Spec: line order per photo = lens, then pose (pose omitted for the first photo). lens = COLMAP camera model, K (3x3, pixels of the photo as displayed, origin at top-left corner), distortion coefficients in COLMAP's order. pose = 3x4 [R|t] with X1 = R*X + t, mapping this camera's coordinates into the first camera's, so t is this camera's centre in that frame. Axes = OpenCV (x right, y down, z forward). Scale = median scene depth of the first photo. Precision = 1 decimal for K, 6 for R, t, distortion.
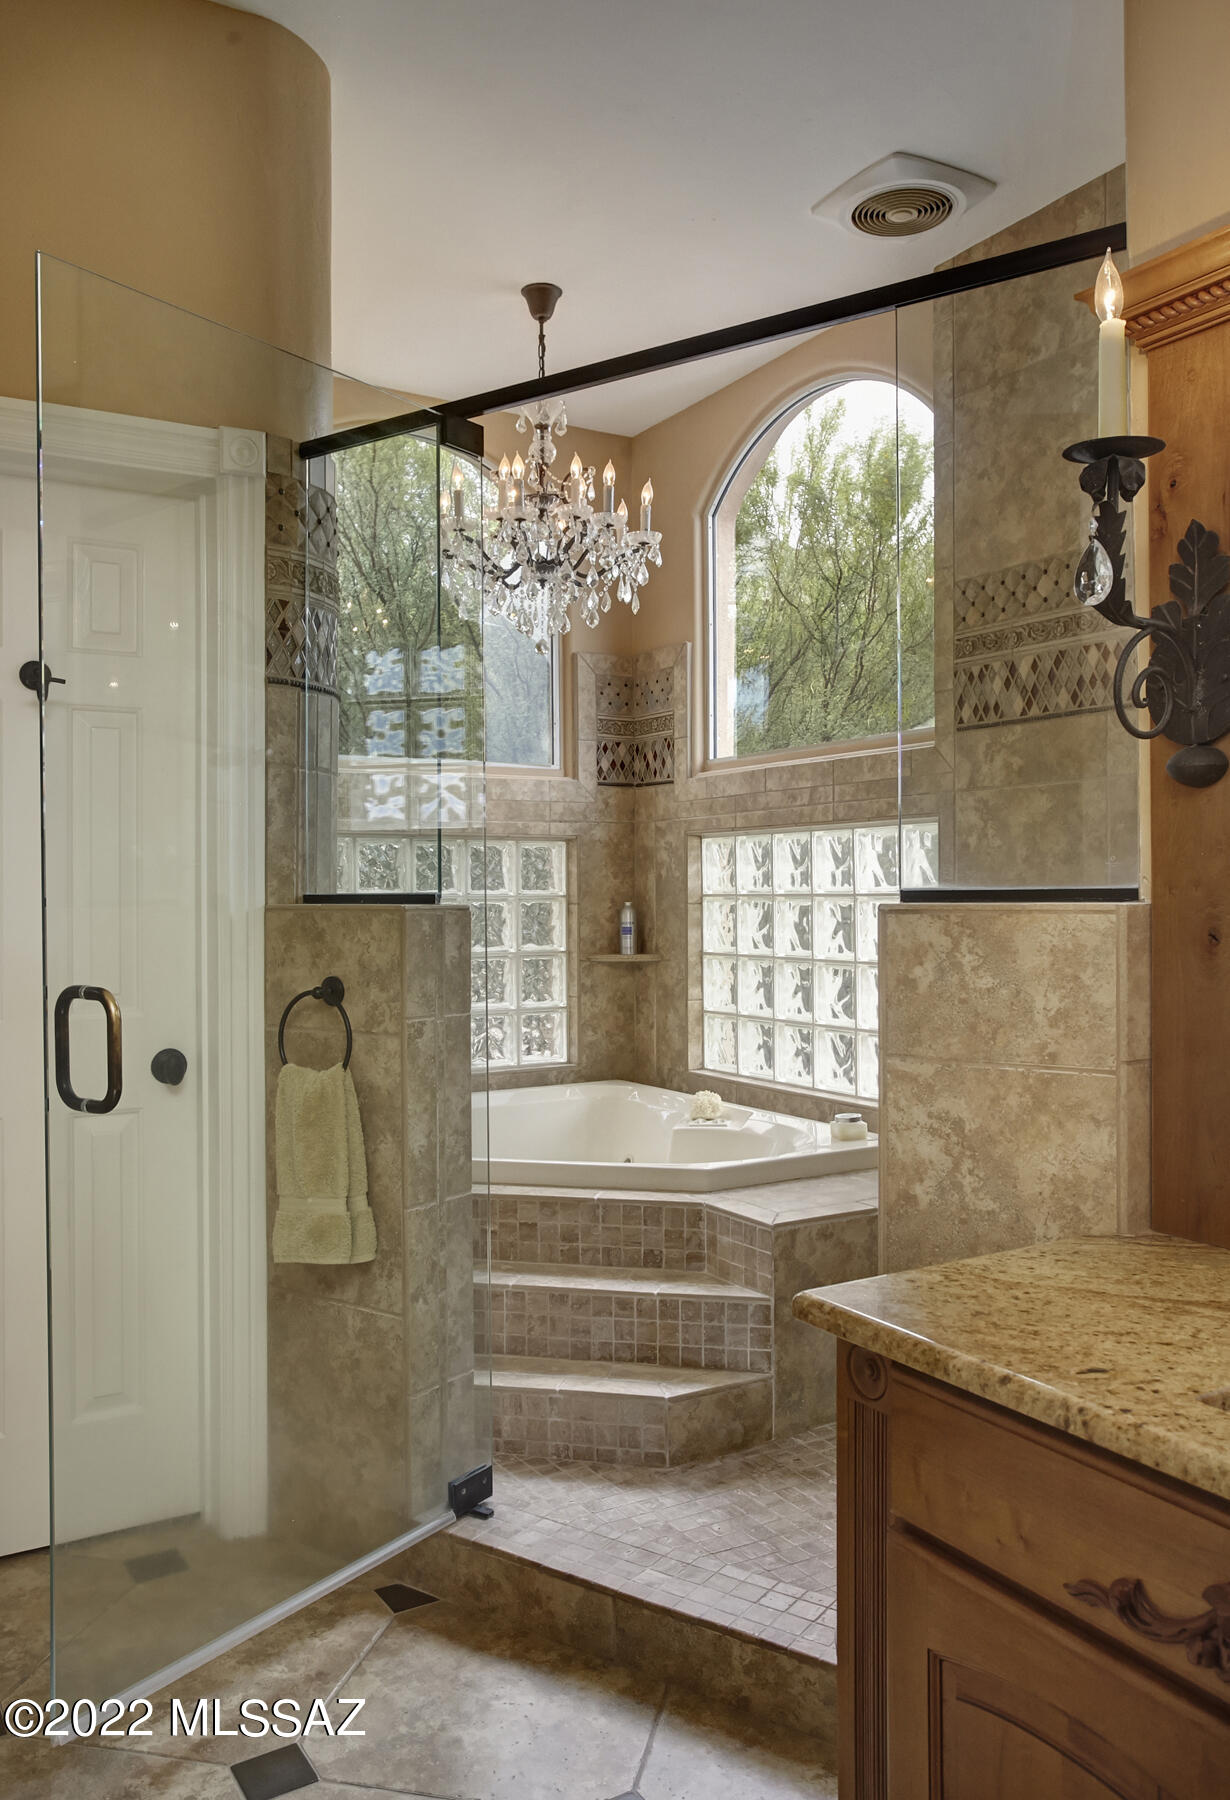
lens RADIAL K [[1365.9, 0, 606.6], [0, 1365.9, 890.0], [0, 0, 1]] dist [-0.052560, 0.007268]
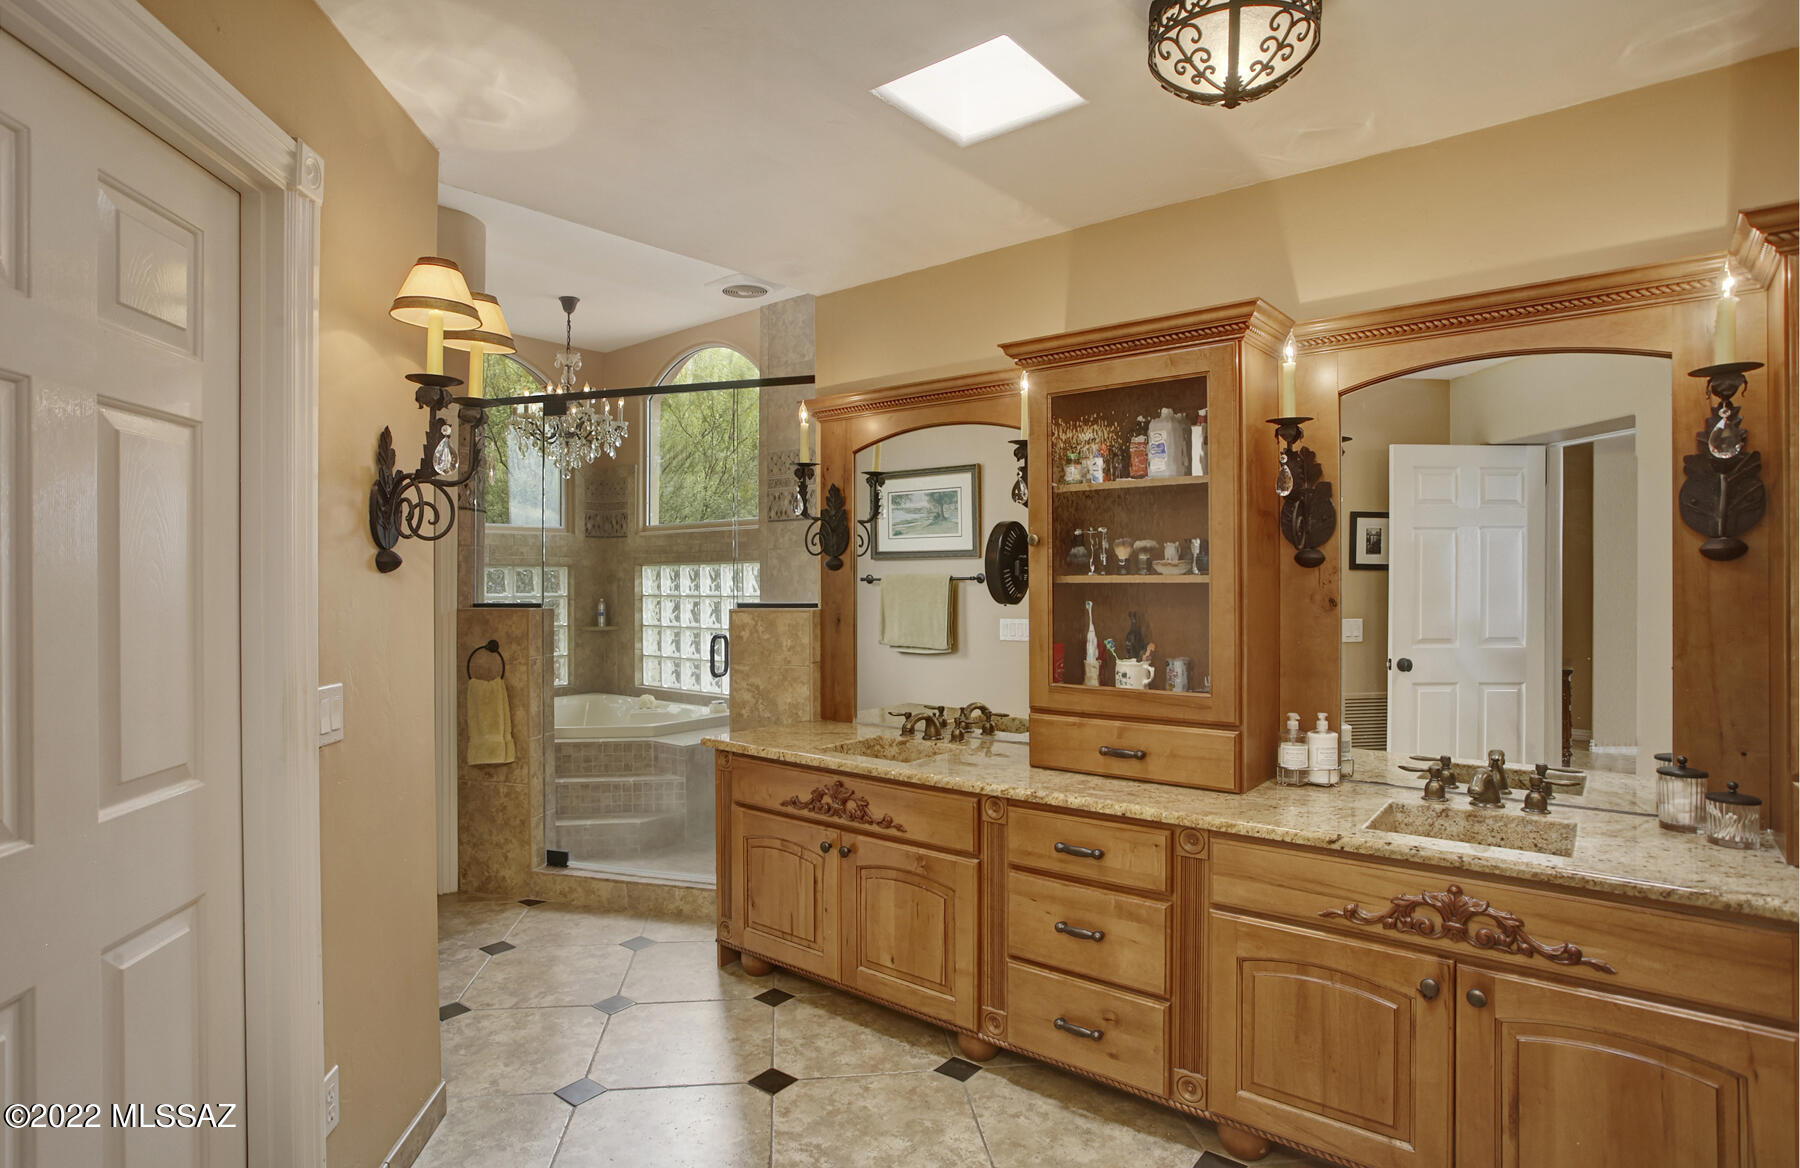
lens RADIAL K [[977.5, 0, 904.0], [0, 977.5, 571.1], [0, 0, 1]] dist [-0.033572, 0.000021]
pose [[0.934246, 0.003817, 0.356608, -0.094831], [-0.002427, 0.999988, -0.004346, -0.031744], [-0.356620, 0.003195, 0.934244, -0.527604]]
